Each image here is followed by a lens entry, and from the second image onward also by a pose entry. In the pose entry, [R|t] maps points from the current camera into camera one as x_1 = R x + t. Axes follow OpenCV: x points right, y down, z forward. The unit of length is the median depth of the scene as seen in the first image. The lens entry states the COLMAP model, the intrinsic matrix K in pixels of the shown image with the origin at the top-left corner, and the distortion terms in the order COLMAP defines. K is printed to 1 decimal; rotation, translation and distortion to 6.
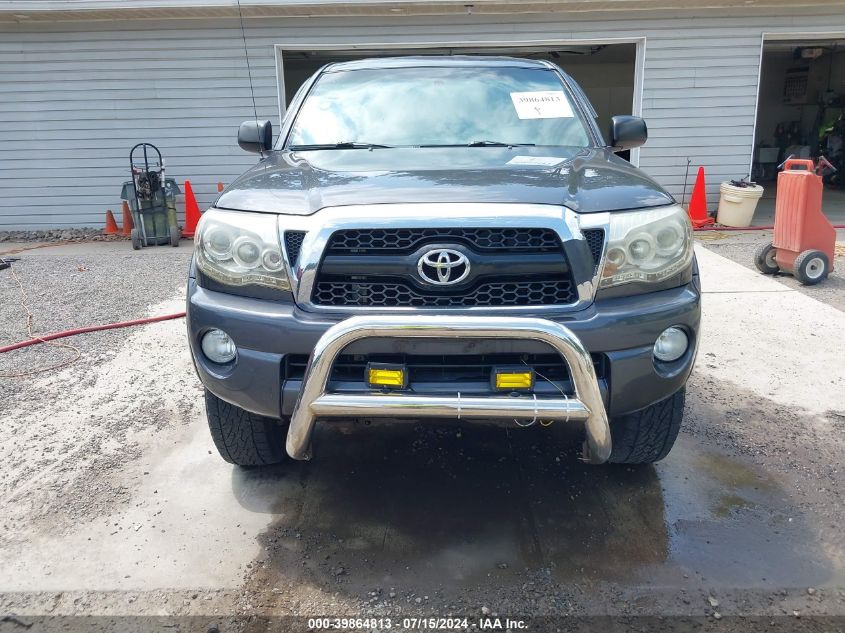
lens RADIAL K [[669.8, 0, 422.5], [0, 669.8, 316.5], [0, 0, 1]] dist [-0.004257, -0.013729]
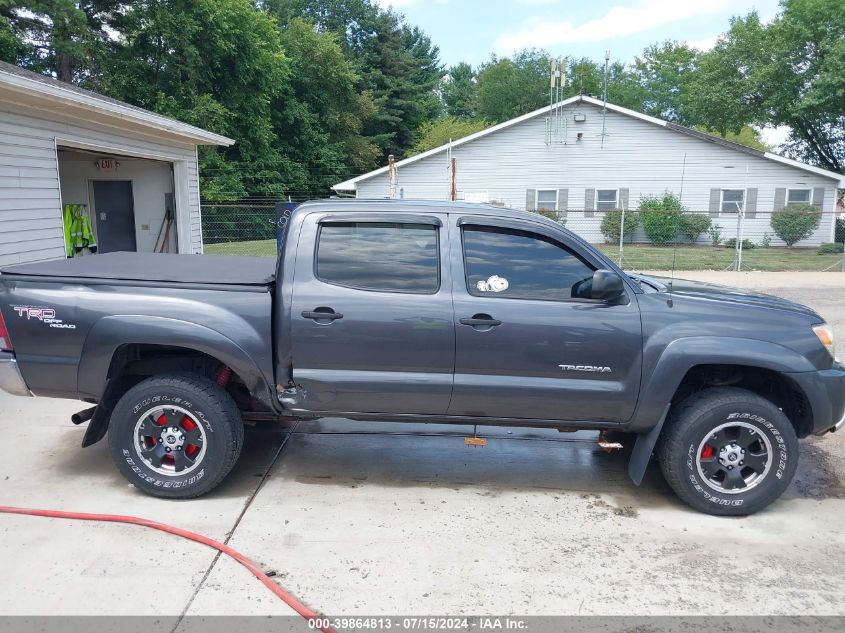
lens RADIAL K [[669.8, 0, 422.5], [0, 669.8, 316.5], [0, 0, 1]] dist [-0.004257, -0.013729]
pose [[-0.004845, -0.154651, 0.987957, -1.262141], [0.256929, 0.954610, 0.150691, -0.432422], [-0.966418, 0.254564, 0.035110, 1.218719]]
